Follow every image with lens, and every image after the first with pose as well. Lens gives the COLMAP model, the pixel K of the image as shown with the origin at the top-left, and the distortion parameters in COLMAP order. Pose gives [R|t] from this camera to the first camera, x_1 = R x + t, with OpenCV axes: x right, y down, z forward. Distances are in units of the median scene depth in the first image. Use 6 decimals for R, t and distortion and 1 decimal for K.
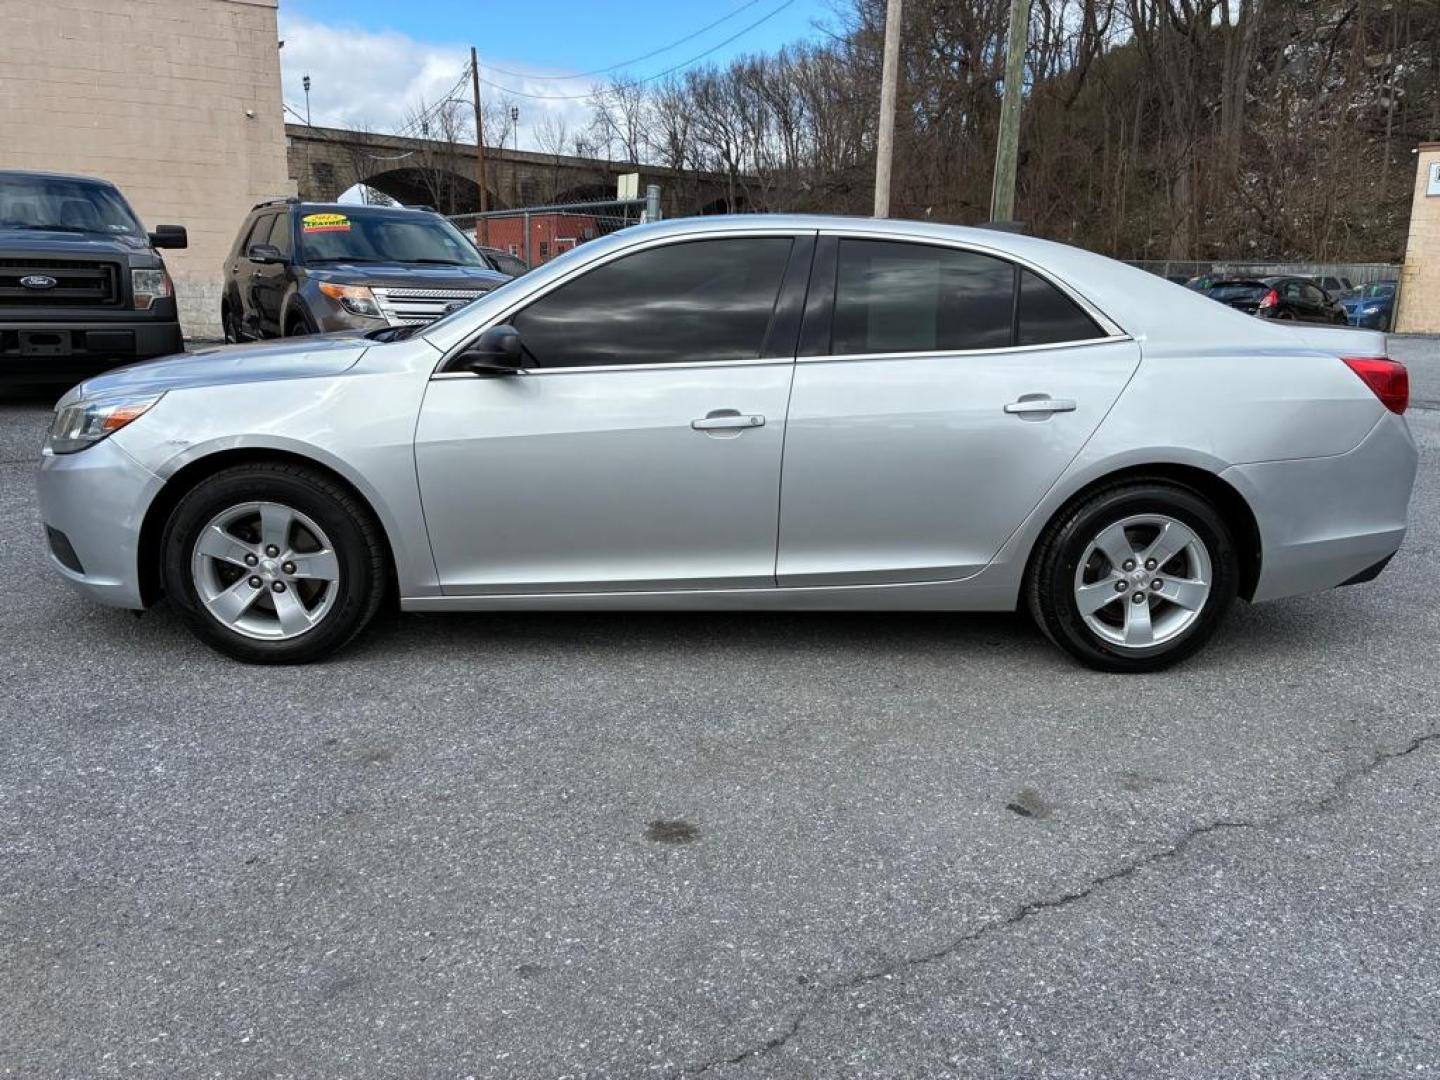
lens RADIAL K [[1076.5, 0, 721.3], [0, 1076.5, 539.3], [0, 0, 1]] dist [0.058799, -0.104134]
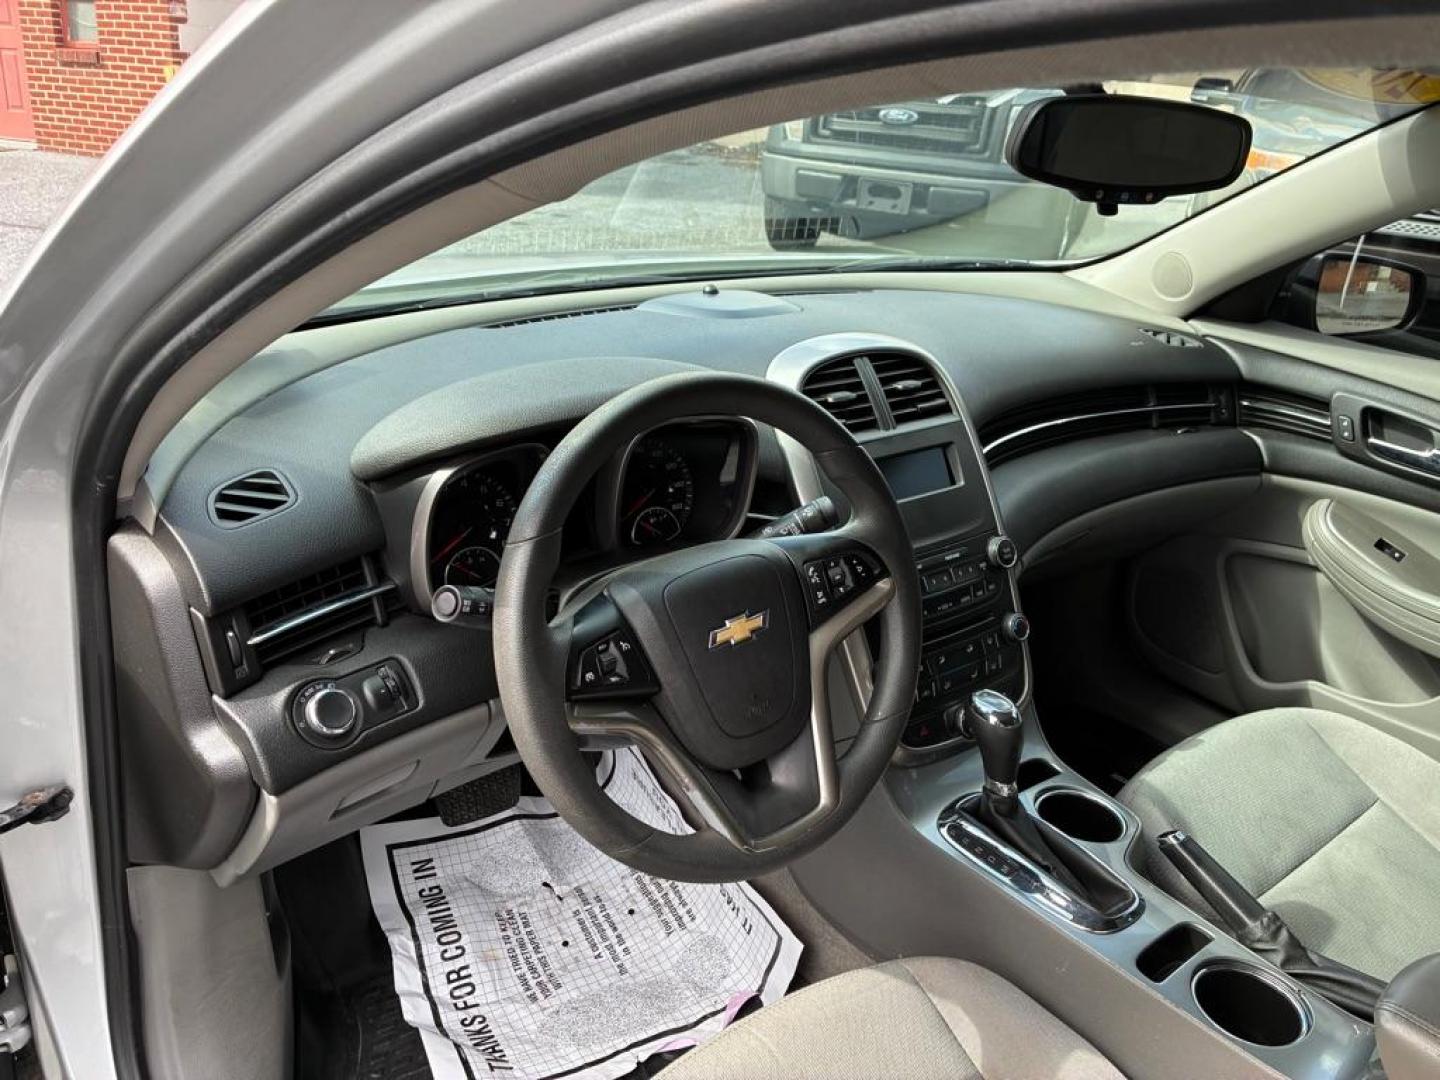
lens RADIAL K [[1076.5, 0, 714.9], [0, 1076.5, 546.5], [0, 0, 1]] dist [0.058799, -0.104134]
pose [[0.561922, 0.338374, -0.754815, 0.011540], [-0.232725, 0.940317, 0.248280, -0.103997], [0.793777, 0.036150, 0.607133, 0.405357]]
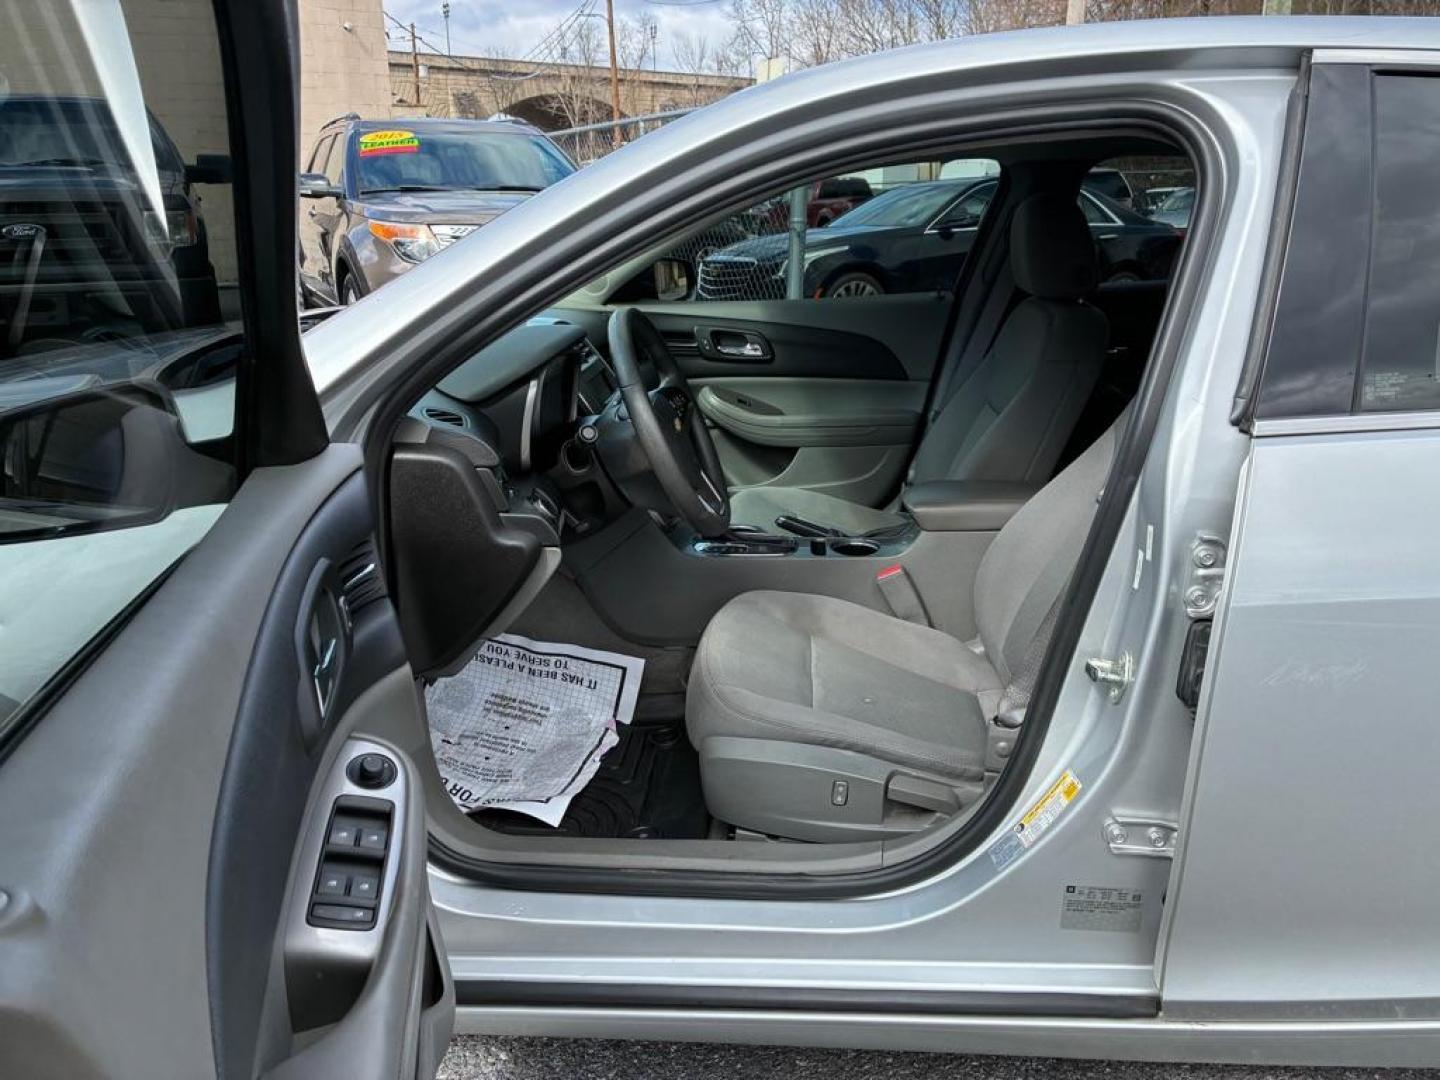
lens RADIAL K [[1076.5, 0, 730.0], [0, 1076.5, 547.5], [0, 0, 1]] dist [0.058799, -0.104134]
pose [[0.992600, 0.007206, -0.121217, -0.024265], [0.001648, 0.997346, 0.072784, -0.063828], [0.121420, -0.072445, 0.989954, 0.263793]]
